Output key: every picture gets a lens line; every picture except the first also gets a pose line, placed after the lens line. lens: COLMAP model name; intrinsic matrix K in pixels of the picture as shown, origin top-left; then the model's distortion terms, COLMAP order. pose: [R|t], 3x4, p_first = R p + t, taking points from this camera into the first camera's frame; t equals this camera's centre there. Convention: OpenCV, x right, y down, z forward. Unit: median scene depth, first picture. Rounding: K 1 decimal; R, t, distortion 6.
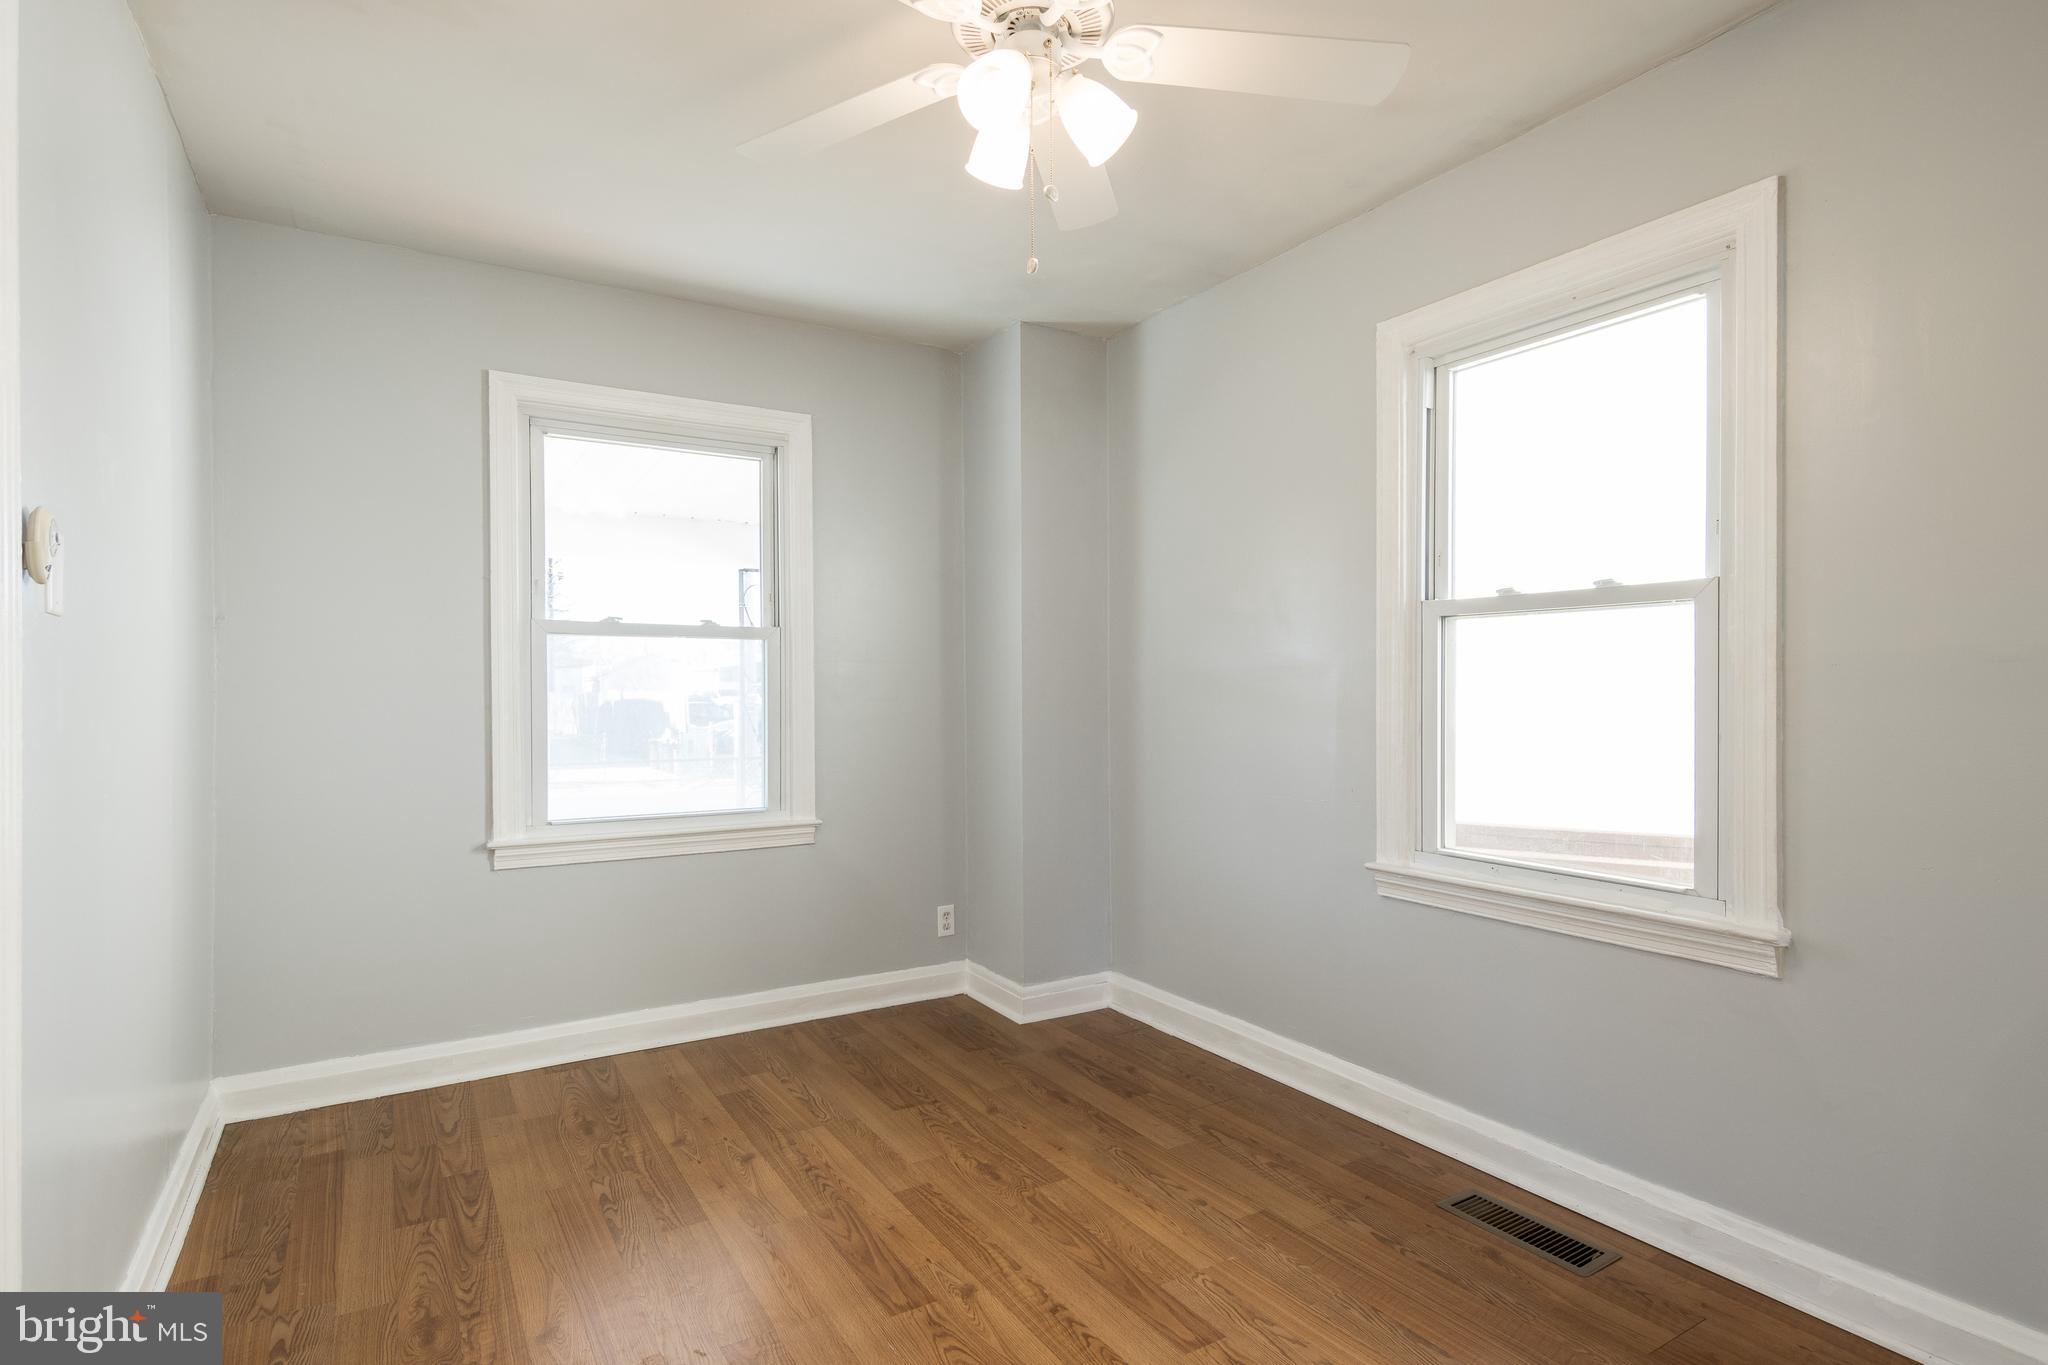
lens RADIAL K [[1038.4, 0, 1035.9], [0, 1038.4, 699.2], [0, 0, 1]] dist [0.022633, -0.013000]
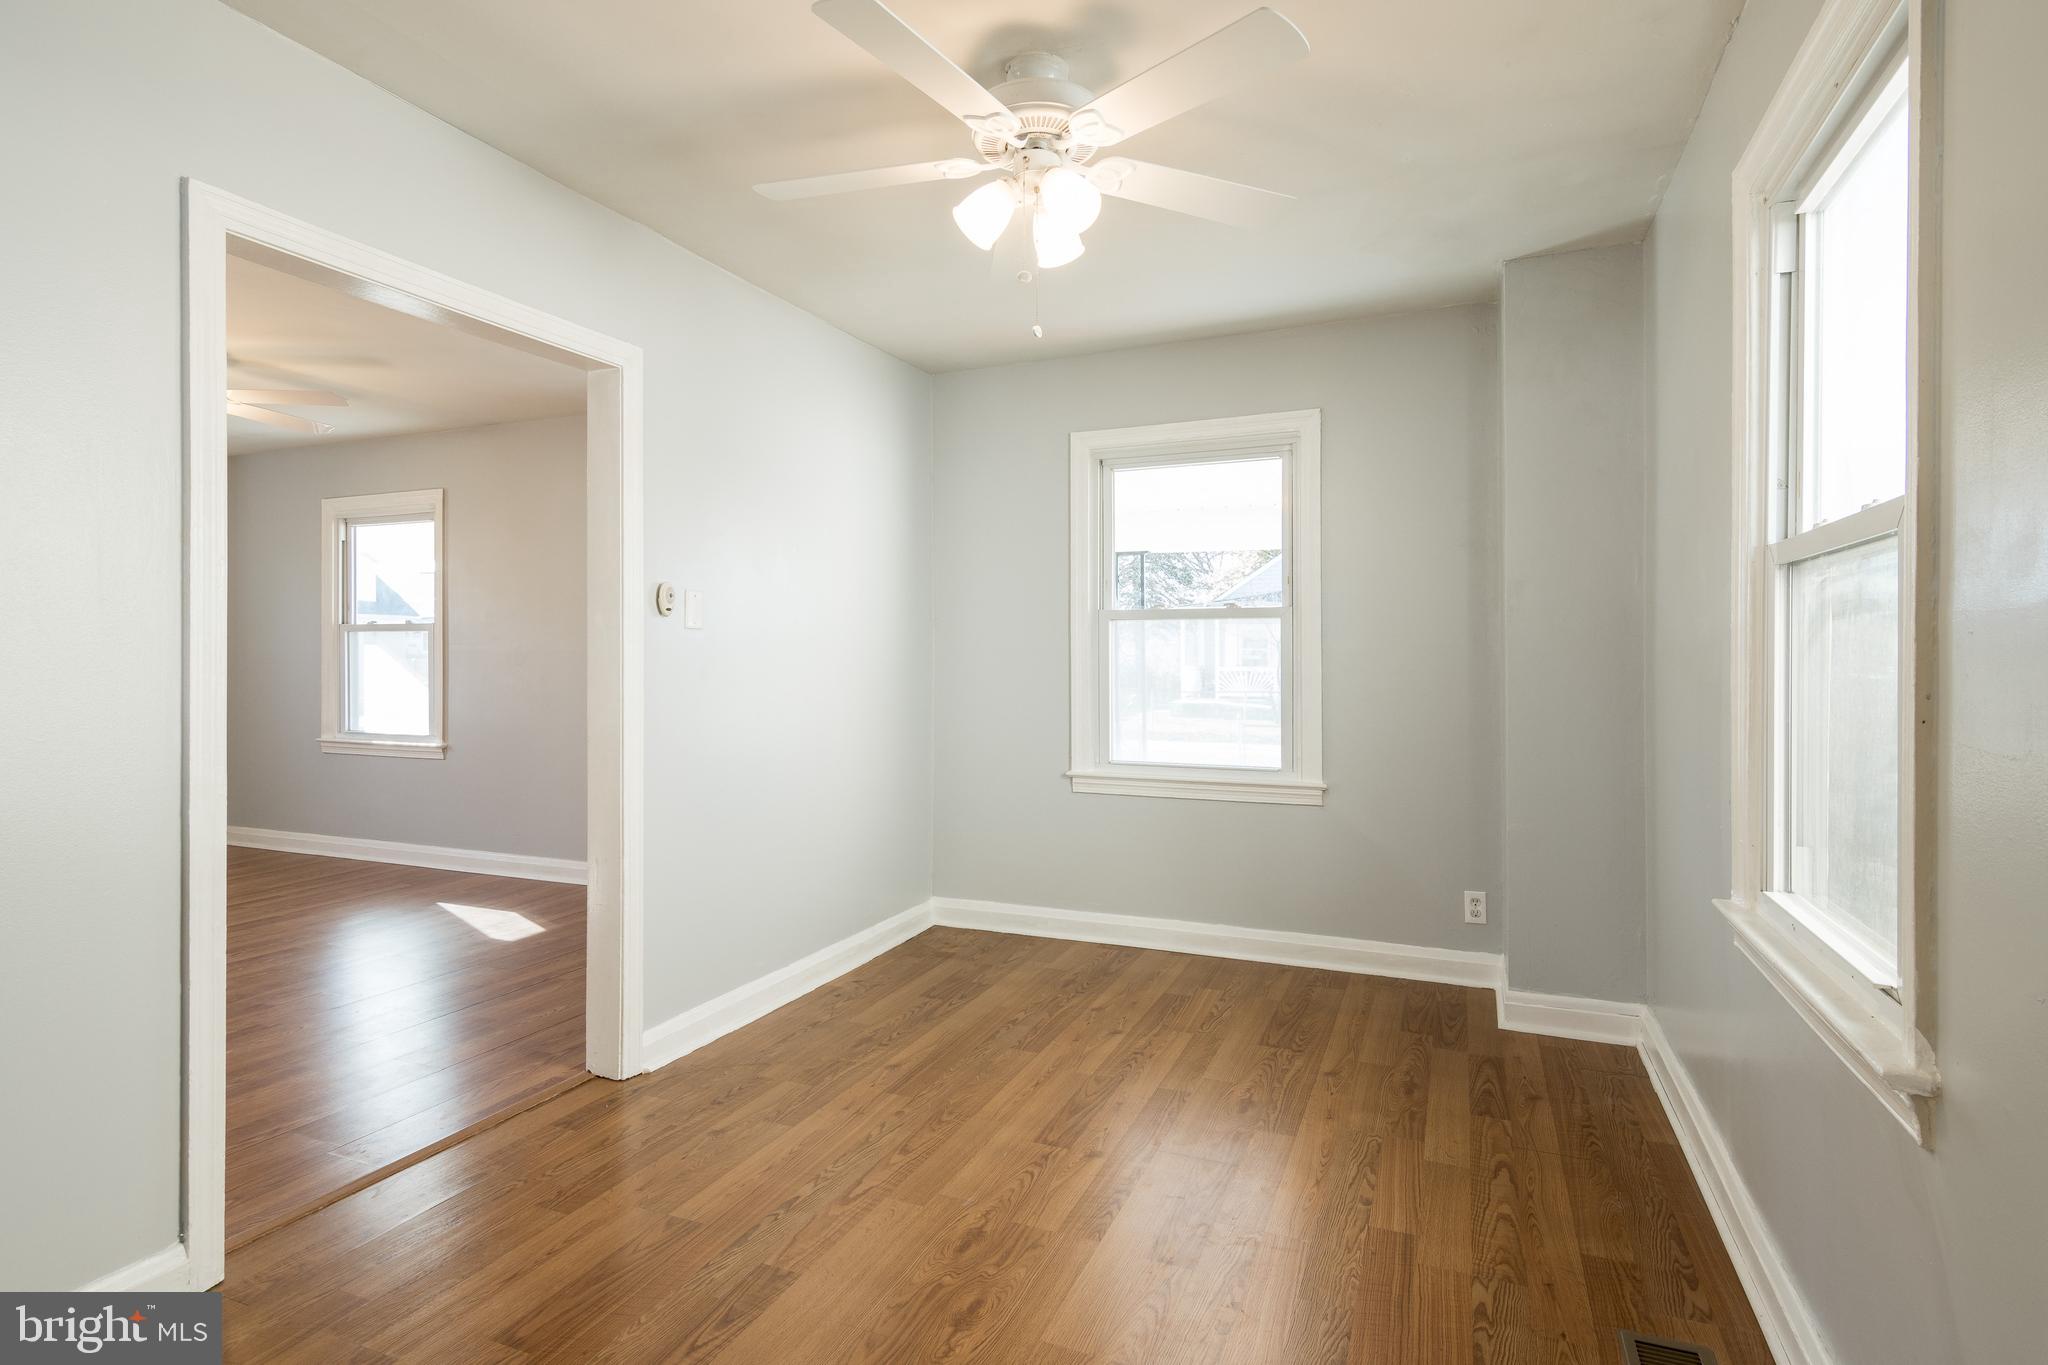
lens RADIAL K [[1038.4, 0, 1018.0], [0, 1038.4, 663.7], [0, 0, 1]] dist [0.022633, -0.013000]
pose [[0.585588, 0.004764, -0.810595, 0.548365], [-0.010344, 0.999945, -0.001595, -0.003485], [0.810543, 0.009319, 0.585605, 0.131204]]
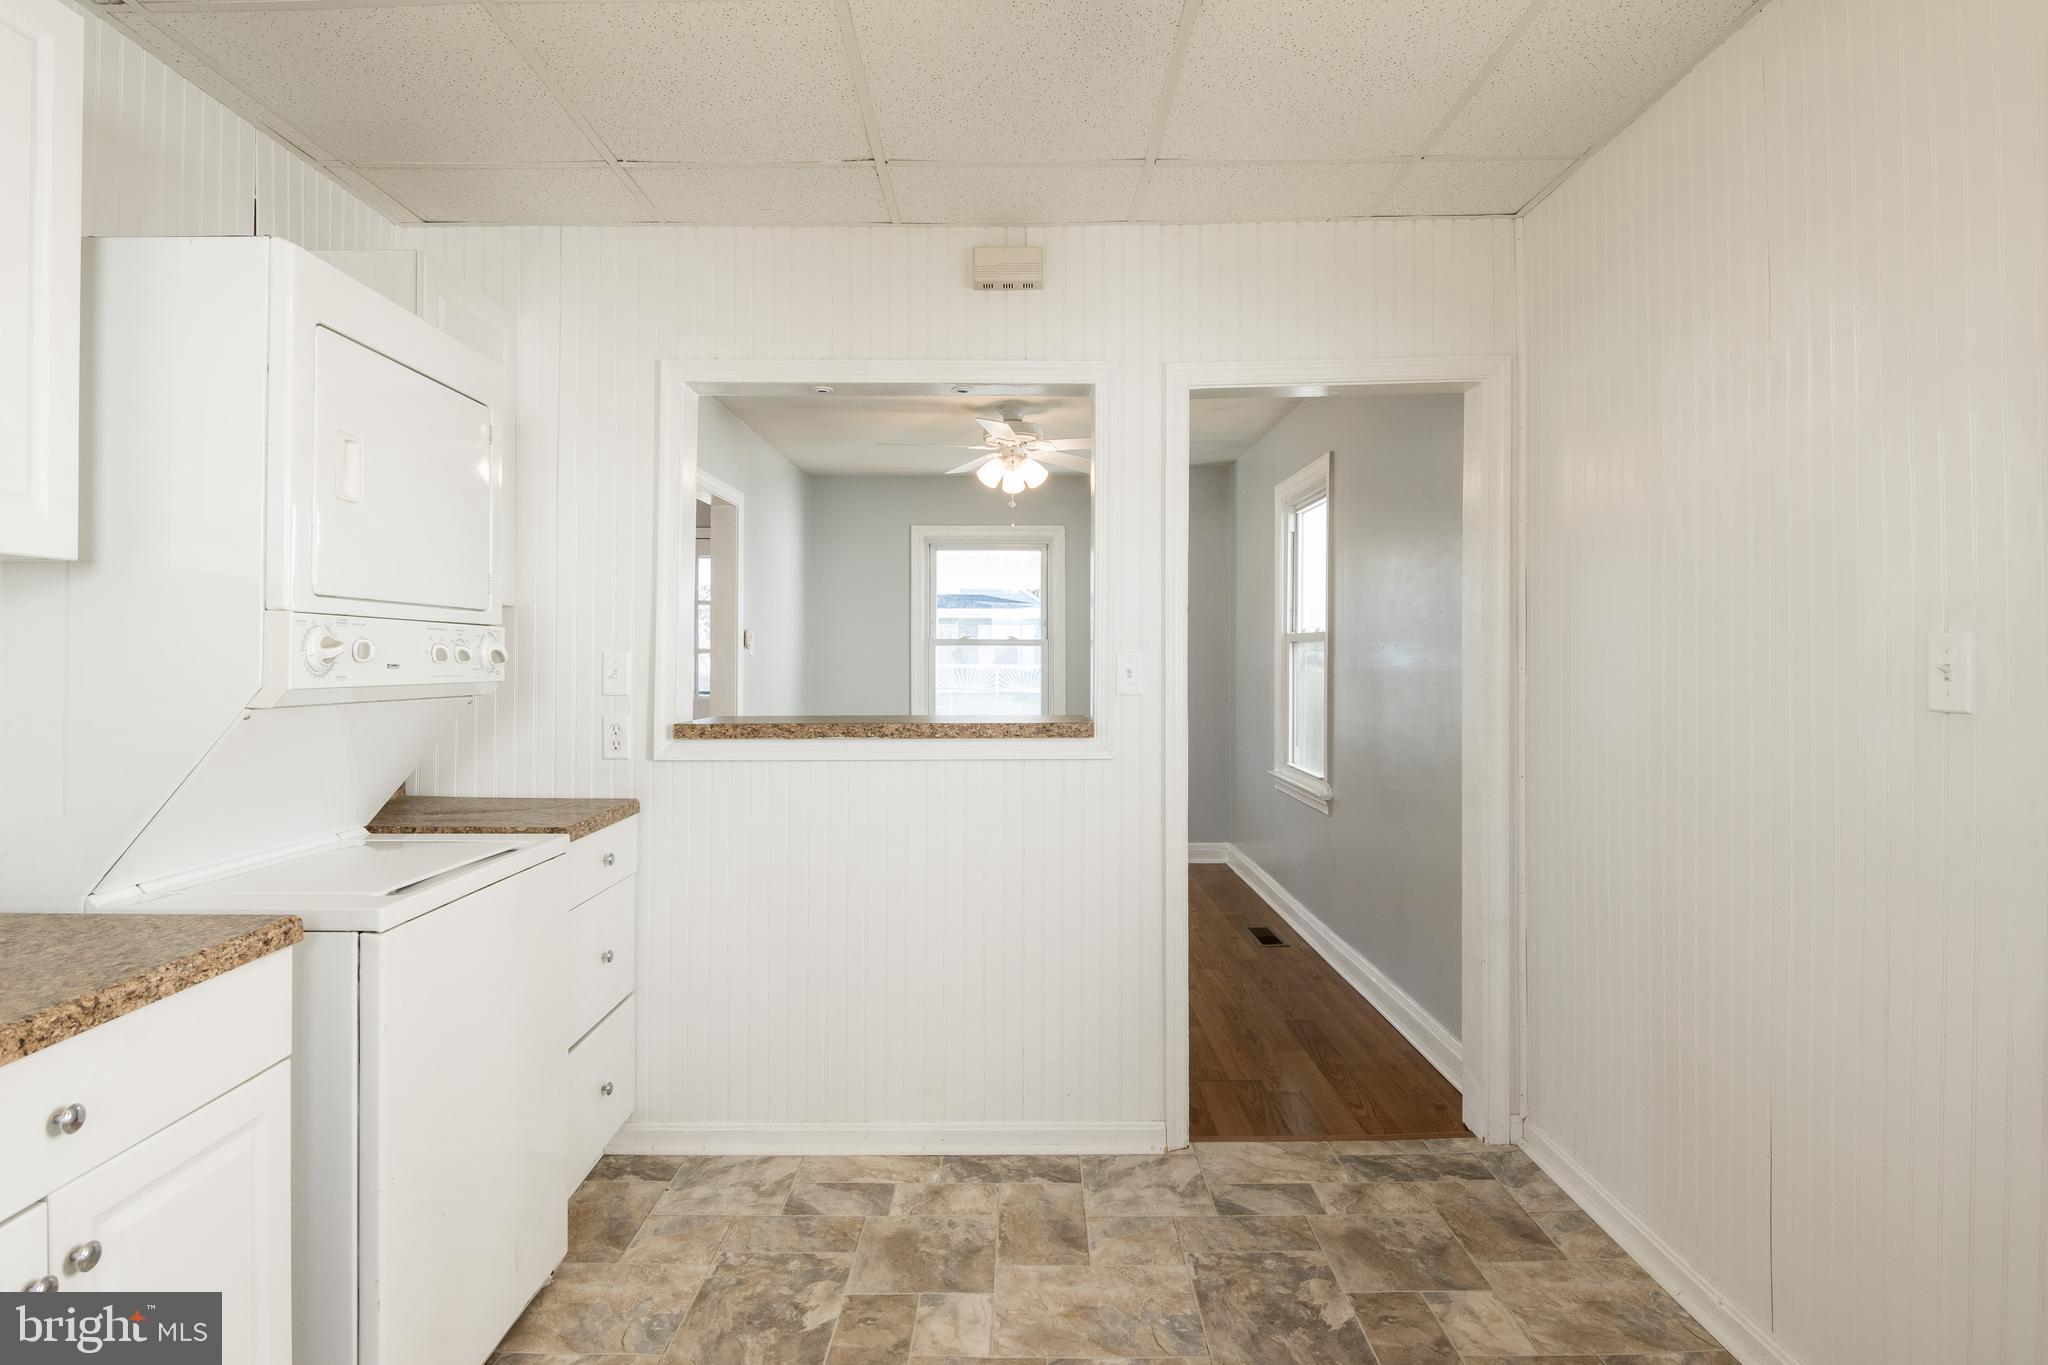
lens RADIAL K [[1040.7, 0, 1040.4], [0, 1040.7, 662.6], [0, 0, 1]] dist [0.014948, -0.007251]
pose [[0.868437, 0.009555, -0.495708, 0.776253], [-0.012239, 0.999923, -0.002168, -0.025429], [0.495649, 0.007950, 0.868487, -0.740298]]
